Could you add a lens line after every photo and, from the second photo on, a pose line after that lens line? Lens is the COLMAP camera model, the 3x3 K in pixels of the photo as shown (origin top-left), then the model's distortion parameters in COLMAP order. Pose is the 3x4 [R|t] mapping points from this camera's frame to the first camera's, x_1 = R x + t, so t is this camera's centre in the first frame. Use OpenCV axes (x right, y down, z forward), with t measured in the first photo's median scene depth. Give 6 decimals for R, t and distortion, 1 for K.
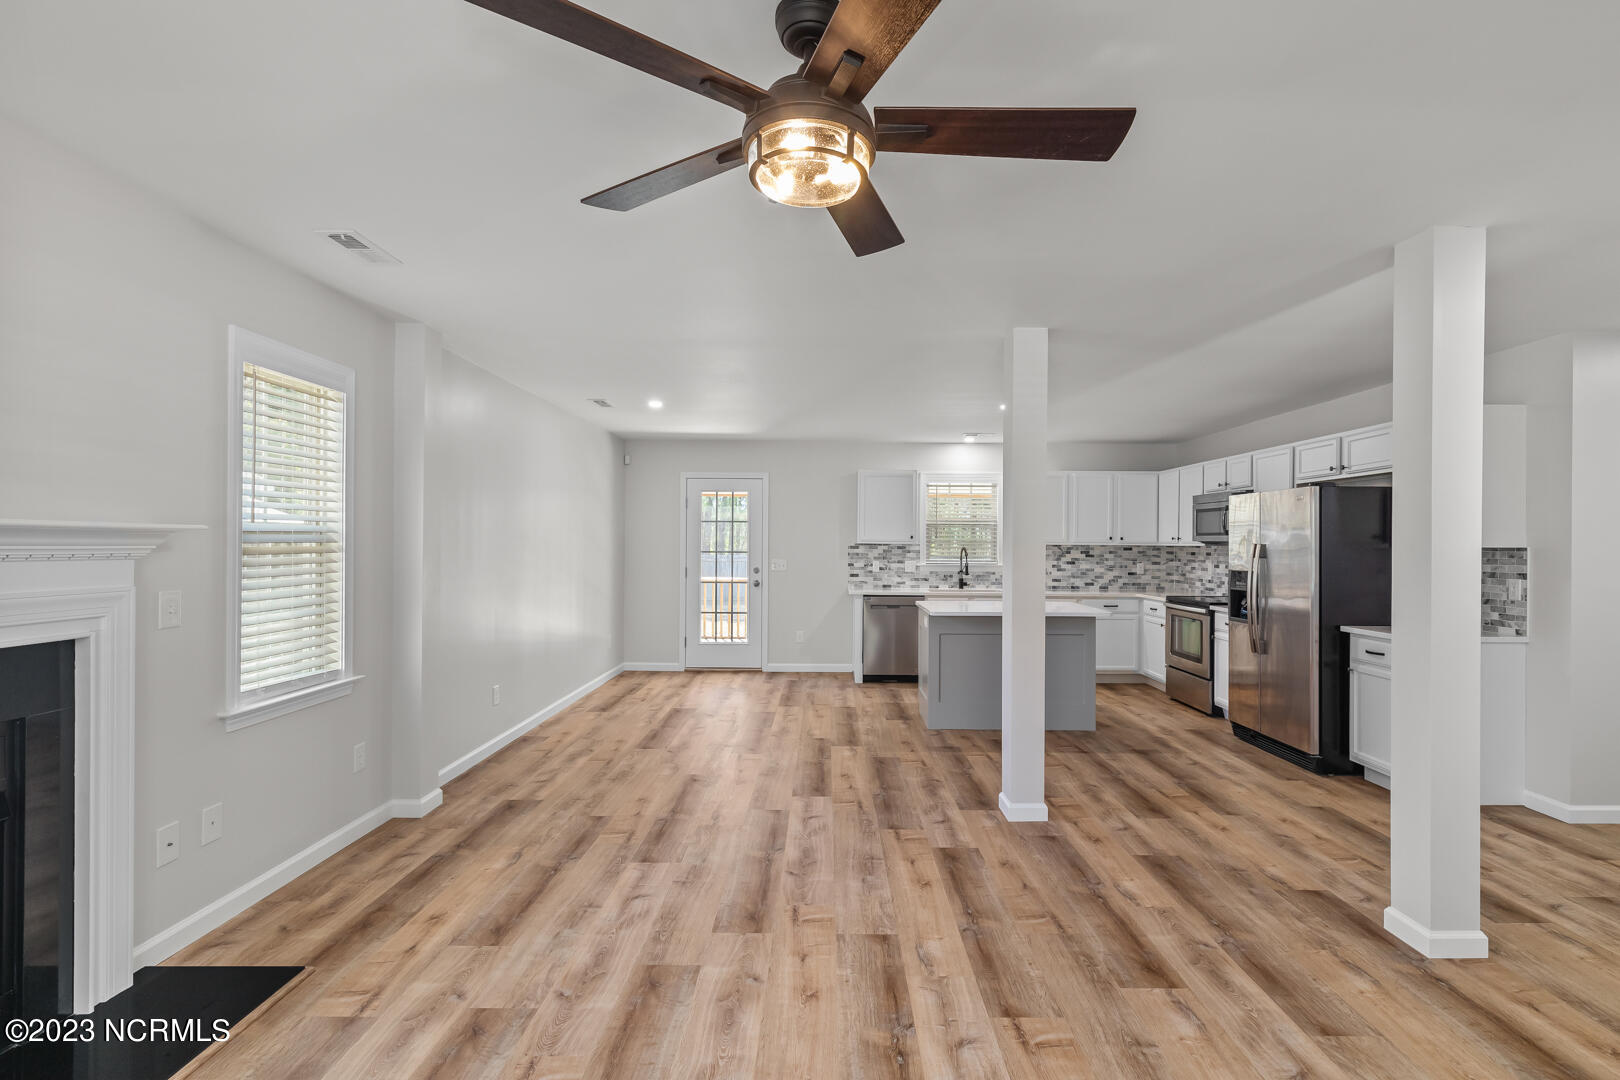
lens RADIAL K [[744.2, 0, 831.0], [0, 744.2, 544.6], [0, 0, 1]] dist [0.012111, -0.002741]
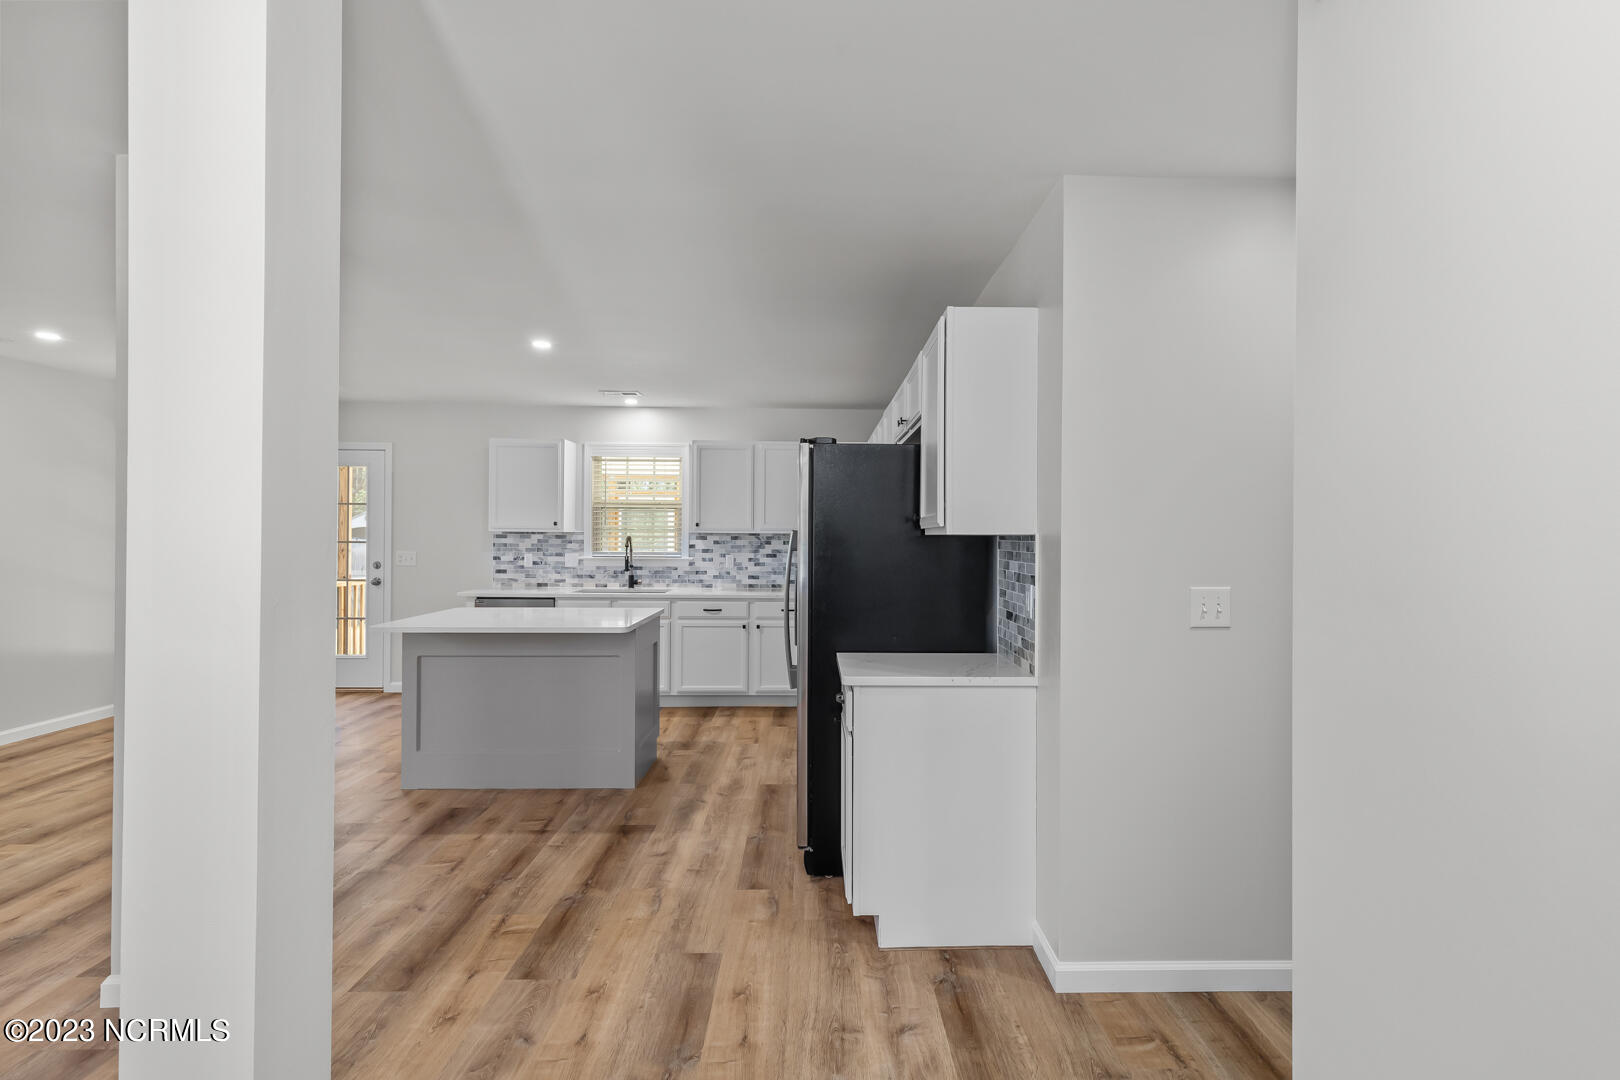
lens RADIAL K [[744.2, 0, 834.7], [0, 744.2, 535.0], [0, 0, 1]] dist [0.012111, -0.002741]
pose [[0.999816, 0.000072, 0.019167, 0.736439], [-0.000082, 1.000000, 0.000530, 0.003469], [-0.019167, -0.000532, 0.999816, 0.373368]]
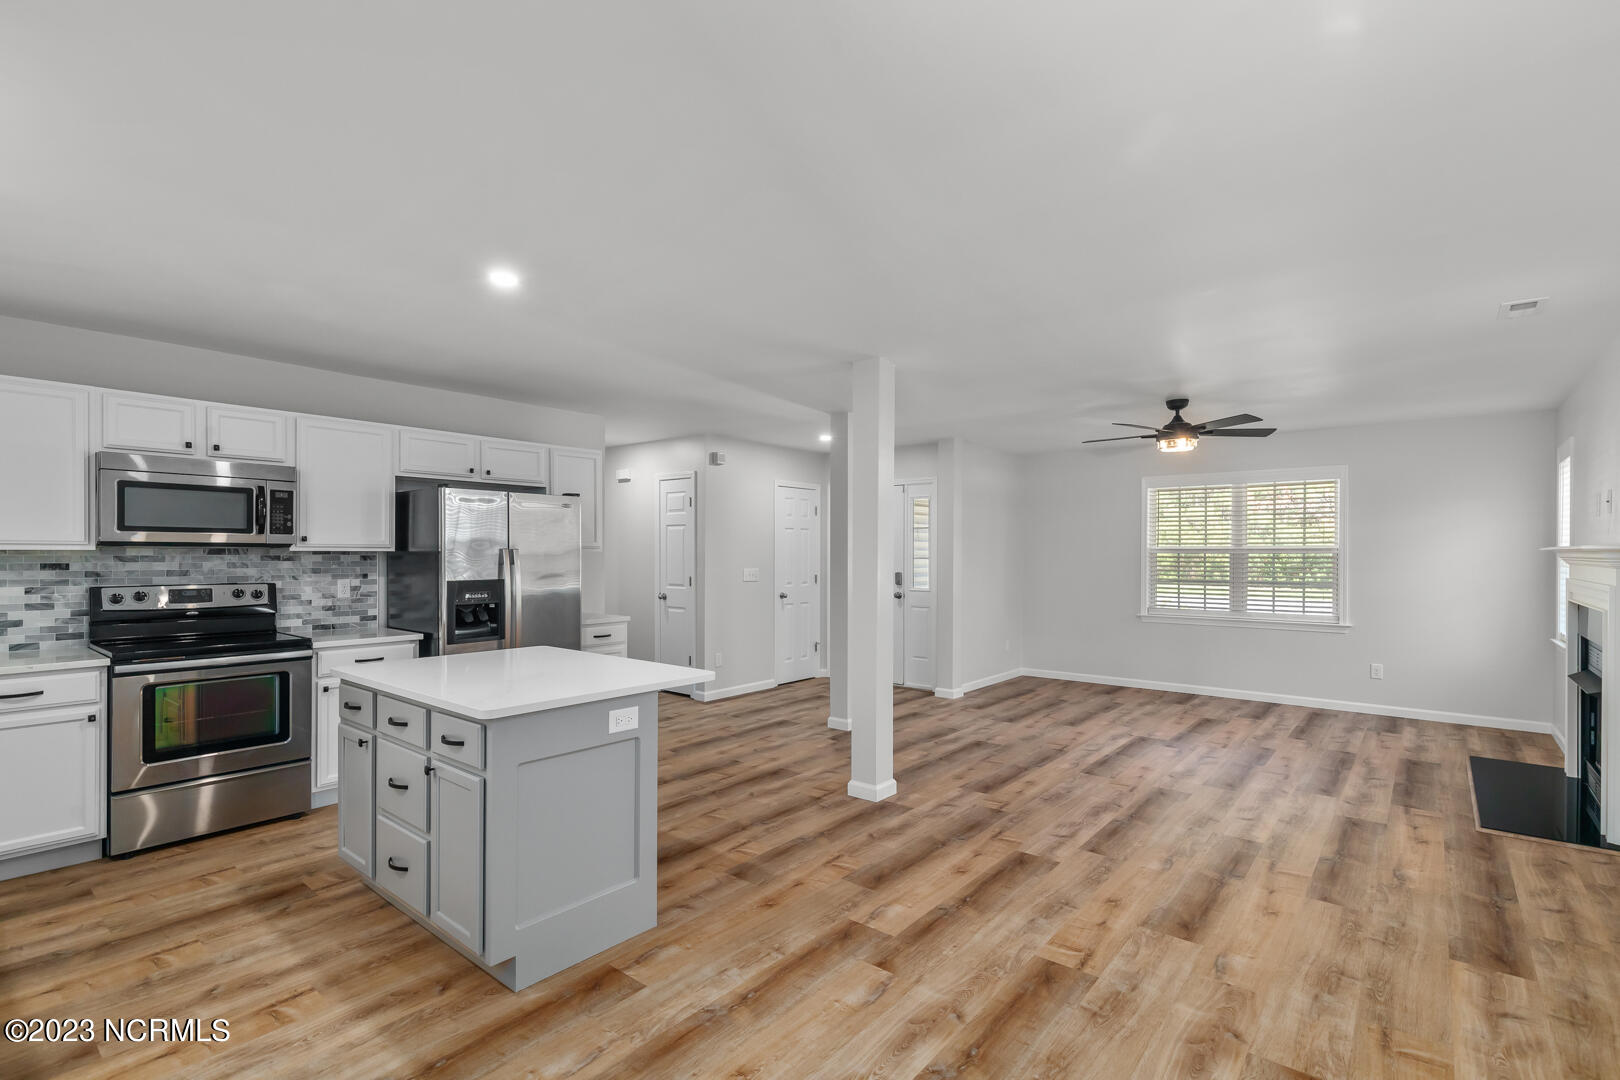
lens RADIAL K [[744.2, 0, 820.2], [0, 744.2, 553.3], [0, 0, 1]] dist [0.012111, -0.002741]
pose [[-0.771212, -0.008530, 0.636521, -0.369510], [-0.006985, 0.999963, 0.004939, -0.003899], [-0.636540, -0.000637, -0.771243, 1.810572]]
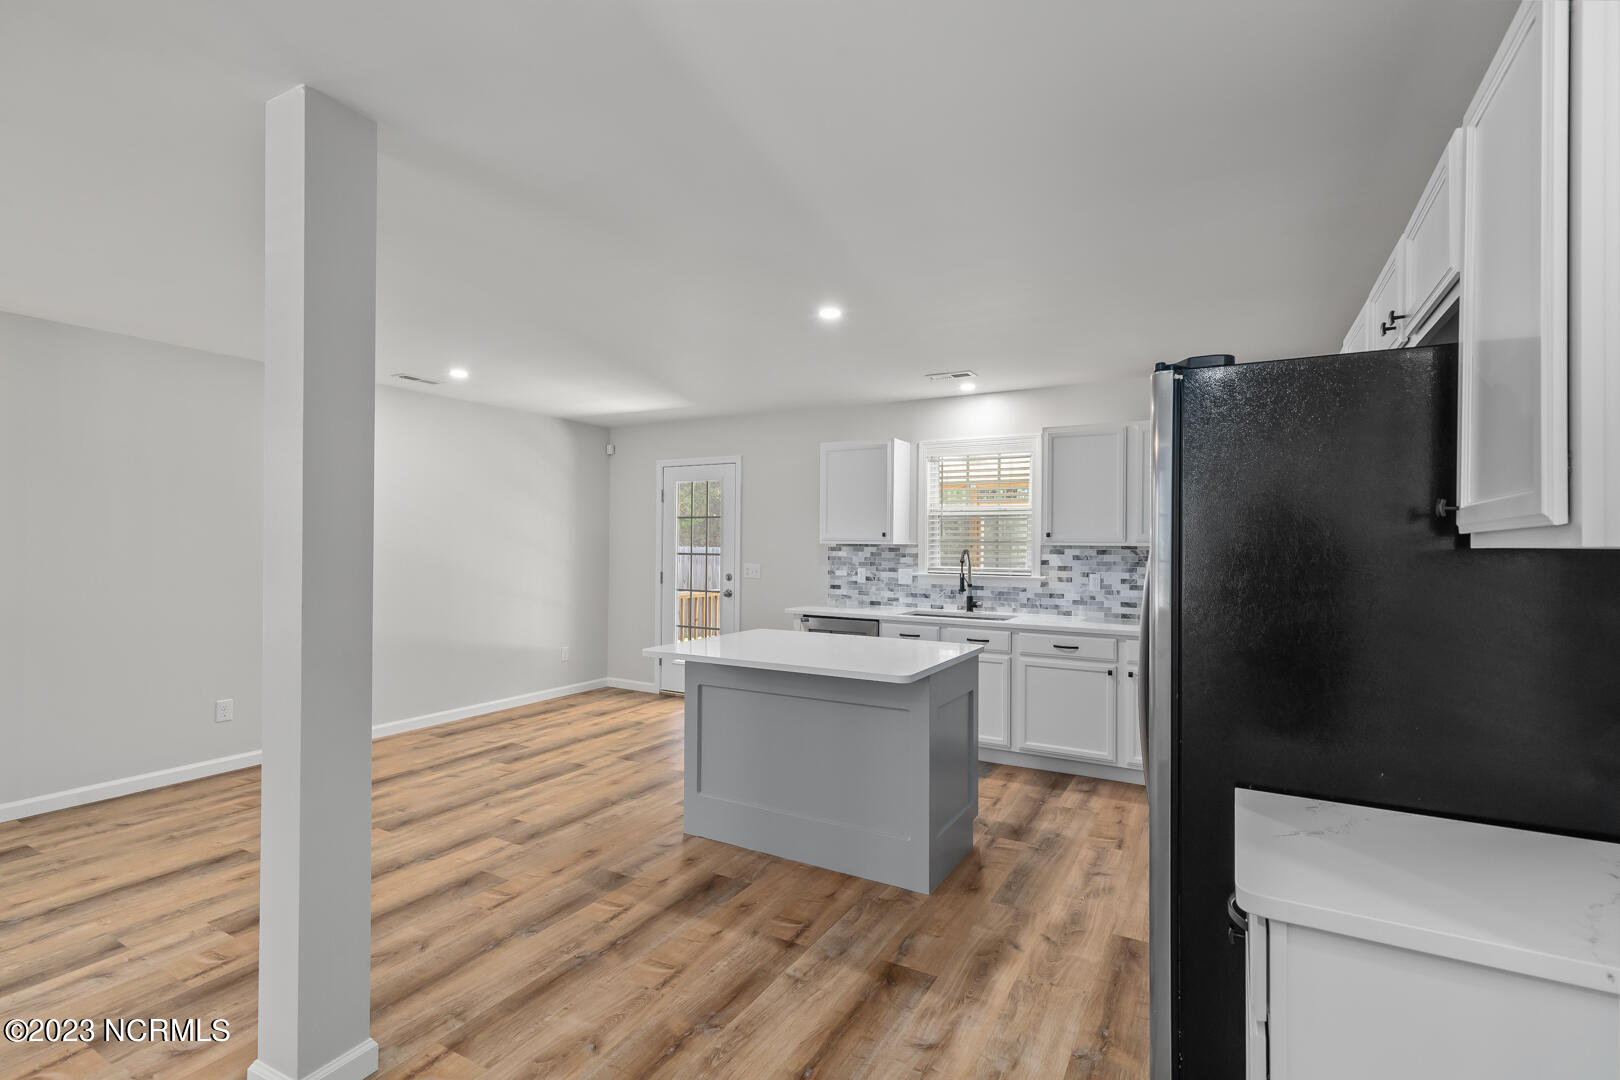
lens RADIAL K [[744.2, 0, 825.5], [0, 744.2, 542.8], [0, 0, 1]] dist [0.012111, -0.002741]
pose [[0.870749, -0.000516, -0.491727, 0.758000], [-0.002821, 0.999978, -0.006044, 0.004263], [0.491719, 0.006650, 0.870729, 0.690956]]
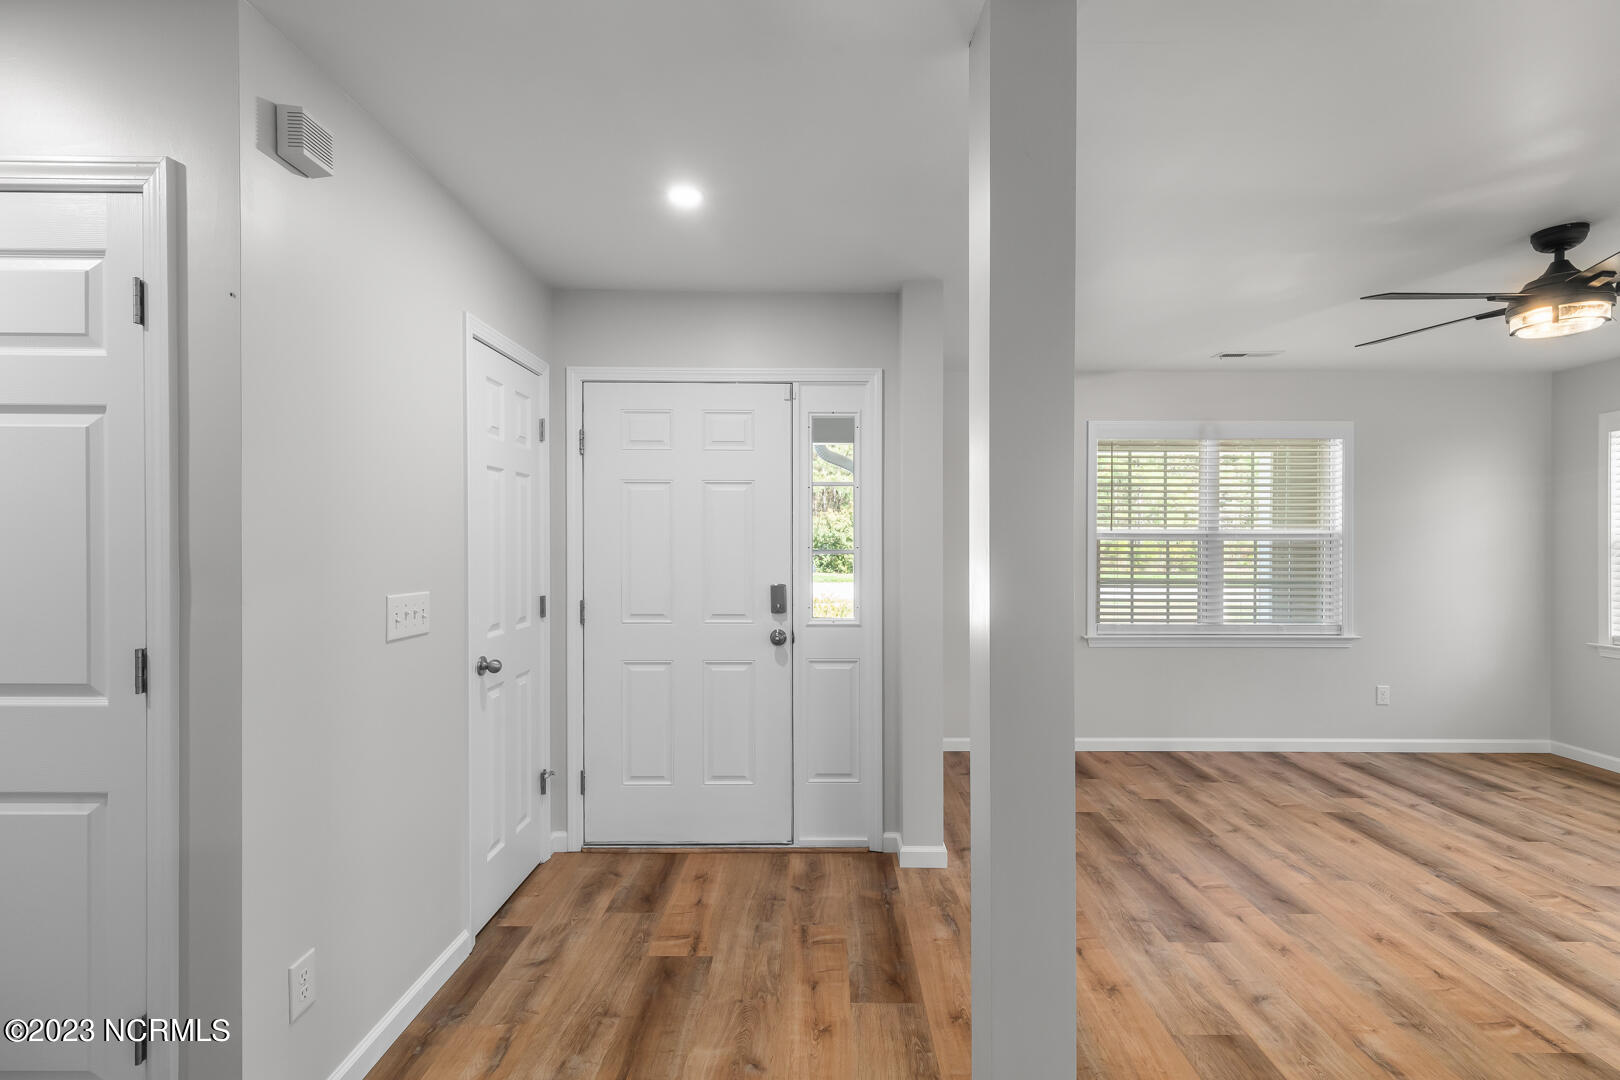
lens RADIAL K [[744.2, 0, 821.7], [0, 744.2, 541.9], [0, 0, 1]] dist [0.012111, -0.002741]
pose [[-0.999962, -0.007879, 0.003691, 0.630220], [-0.007872, 0.999967, 0.001876, 0.003778], [-0.003706, 0.001847, -0.999991, 1.045420]]
